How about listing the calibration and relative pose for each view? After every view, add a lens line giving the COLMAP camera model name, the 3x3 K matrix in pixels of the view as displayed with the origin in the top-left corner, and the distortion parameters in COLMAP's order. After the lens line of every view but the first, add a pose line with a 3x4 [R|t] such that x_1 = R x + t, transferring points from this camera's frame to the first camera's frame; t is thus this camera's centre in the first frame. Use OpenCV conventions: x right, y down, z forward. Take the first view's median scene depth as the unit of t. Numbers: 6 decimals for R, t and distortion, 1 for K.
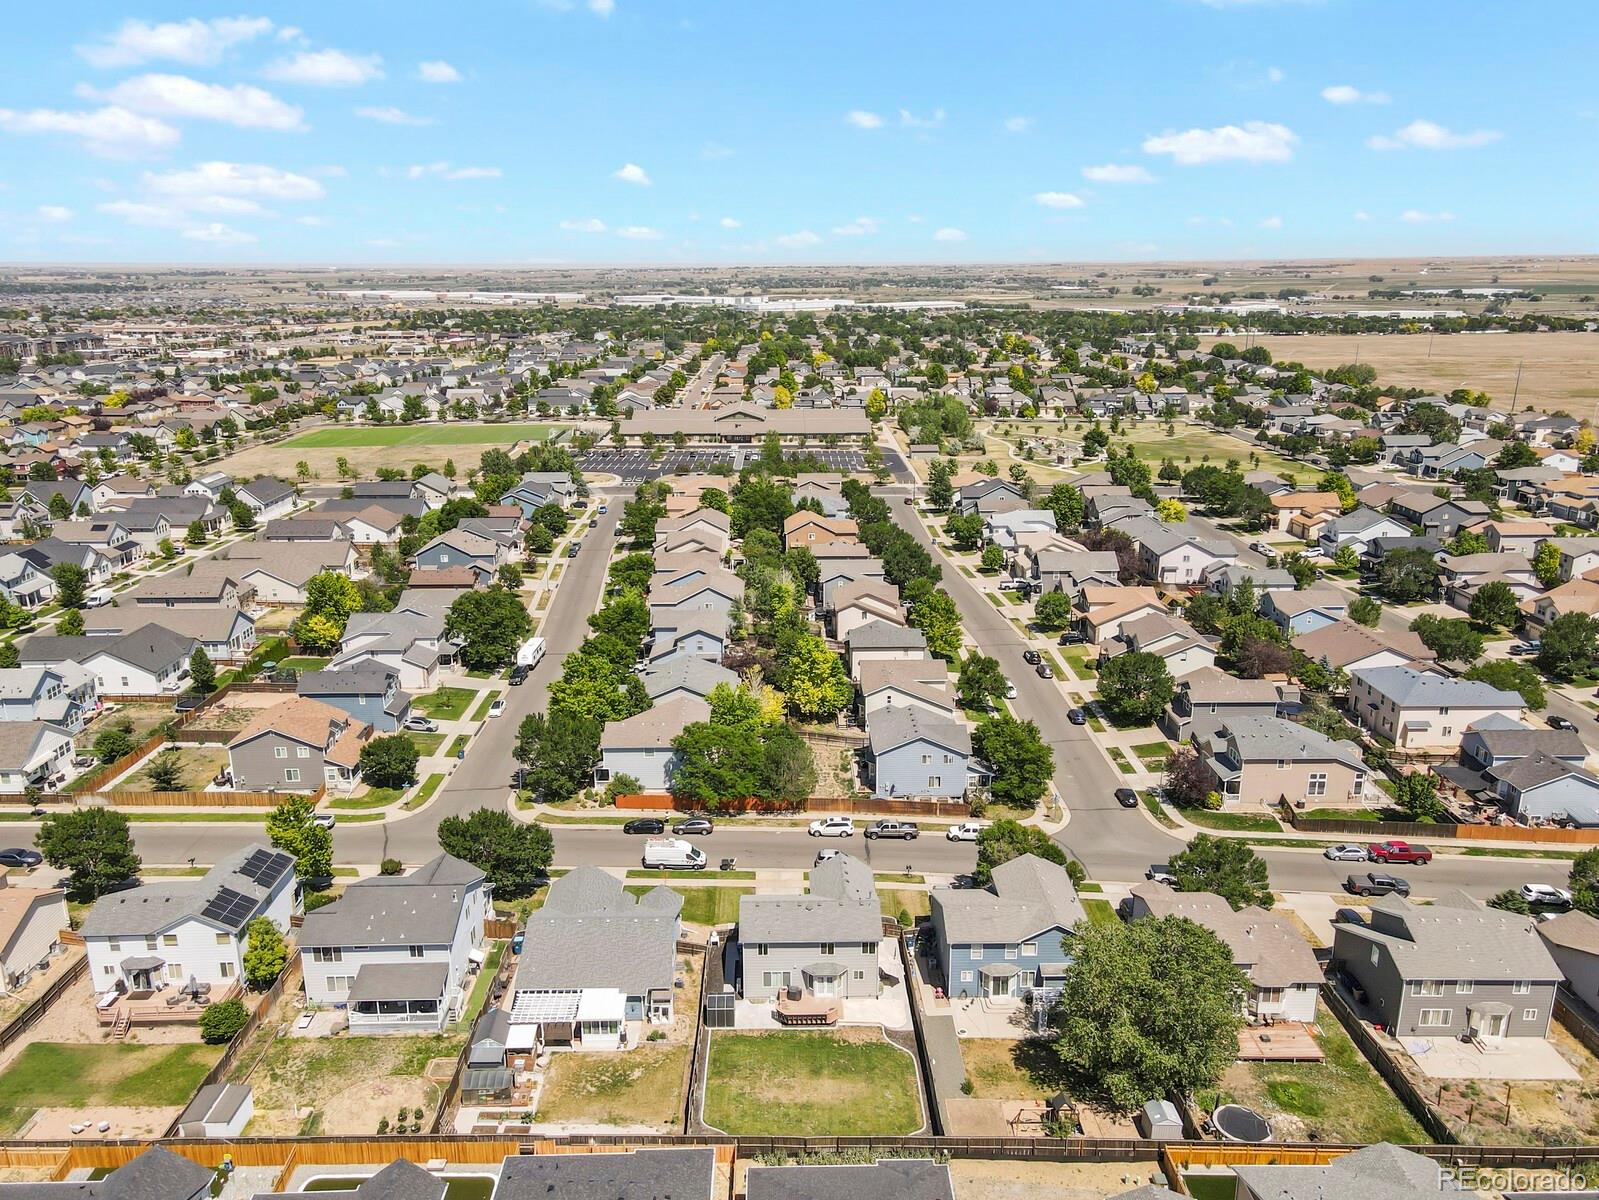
lens RADIAL K [[1183.1, 0, 790.0], [0, 1183.1, 596.0], [0, 0, 1]] dist [0.020905, 0.047322]
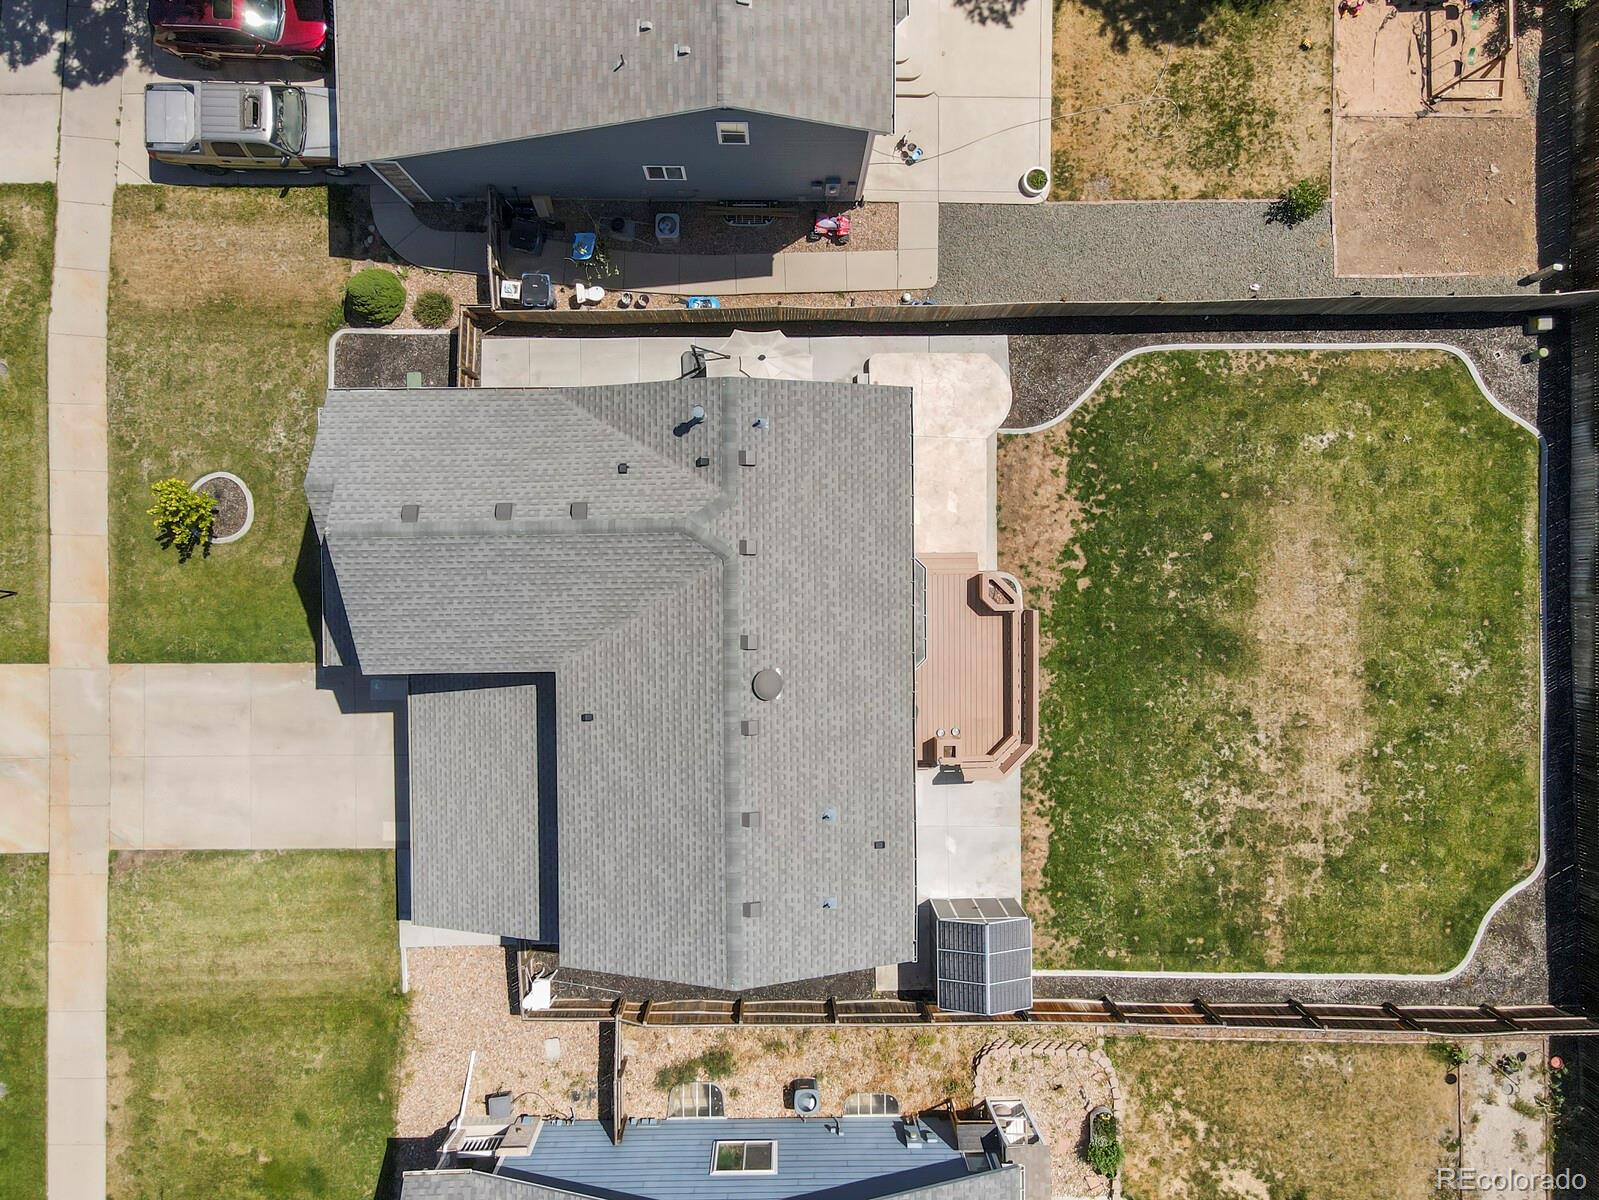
lens RADIAL K [[1183.1, 0, 790.0], [0, 1183.1, 596.0], [0, 0, 1]] dist [0.020905, 0.047322]
pose [[0.006560, -0.999799, -0.018967, 0.038676], [0.255147, -0.016666, 0.966759, 0.040333], [-0.966880, -0.011182, 0.254986, 0.948101]]
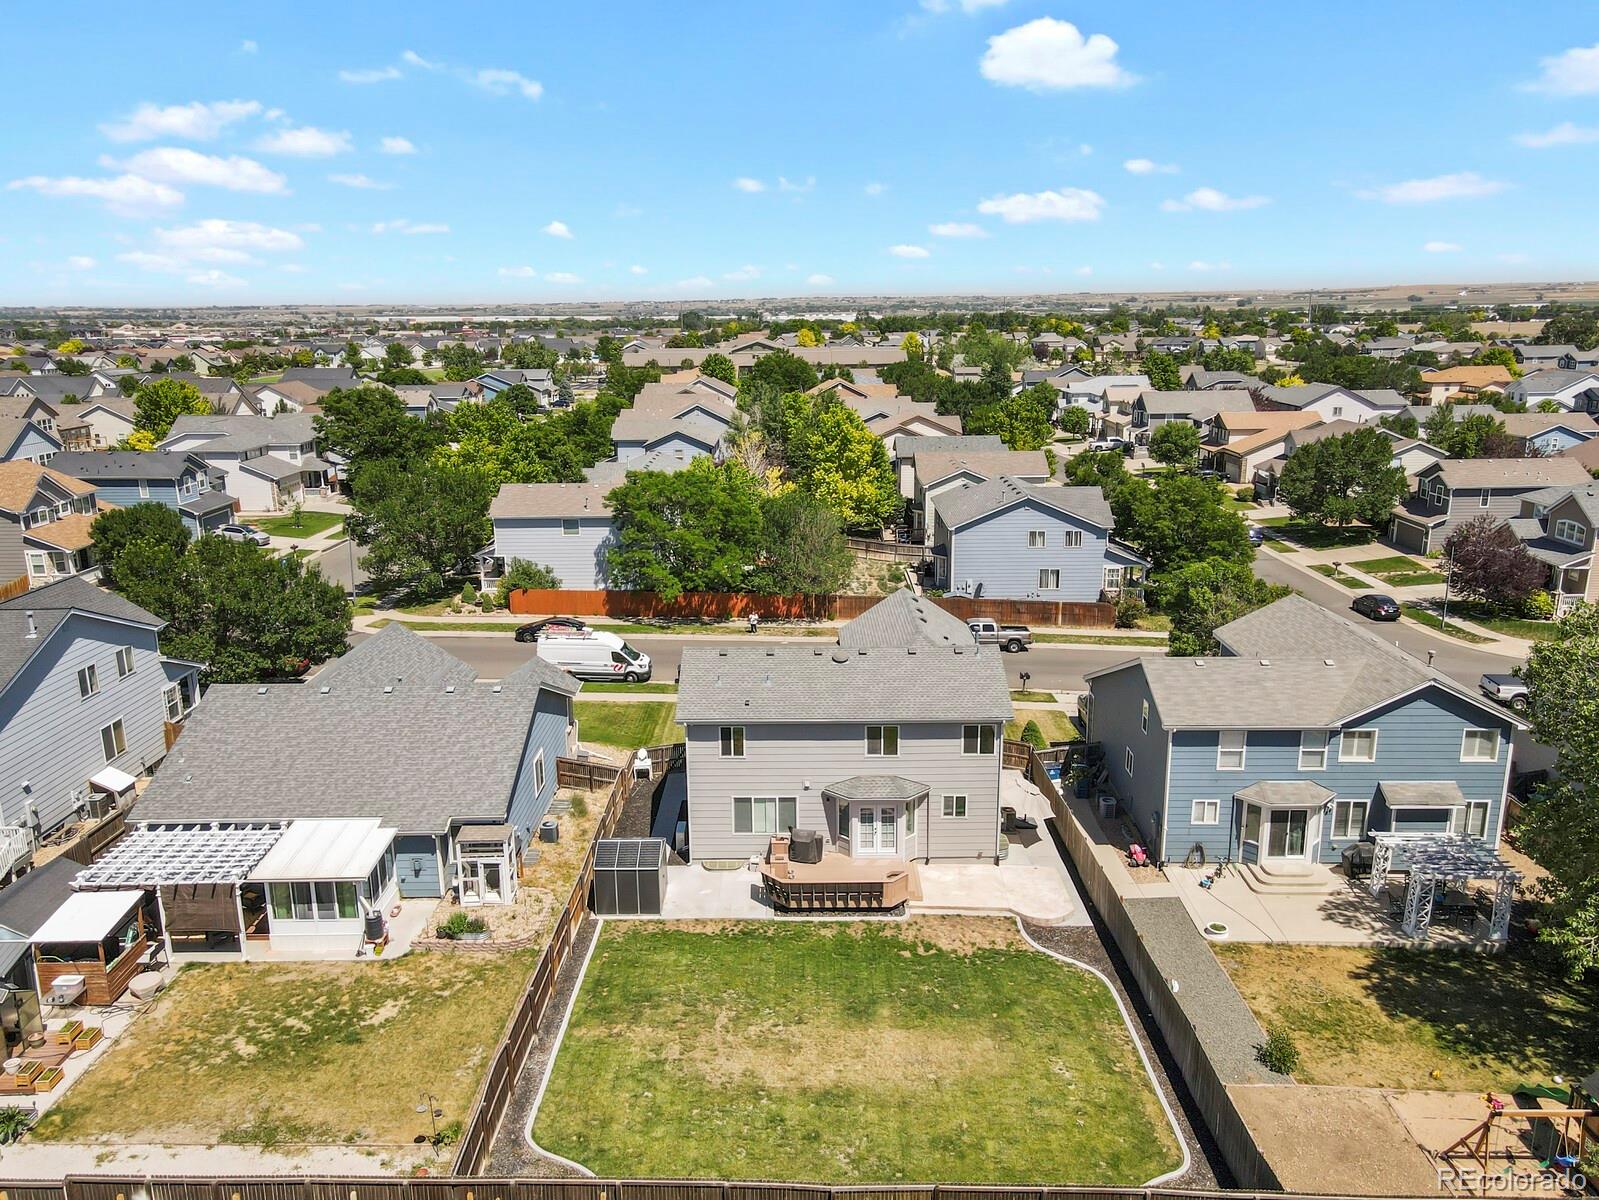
lens RADIAL K [[1183.1, 0, 790.0], [0, 1183.1, 596.0], [0, 0, 1]] dist [0.020905, 0.047322]
pose [[0.999735, -0.000429, -0.023018, 0.007893], [-0.000219, 0.999604, -0.028128, 0.255276], [0.023021, 0.028126, 0.999339, 0.565401]]
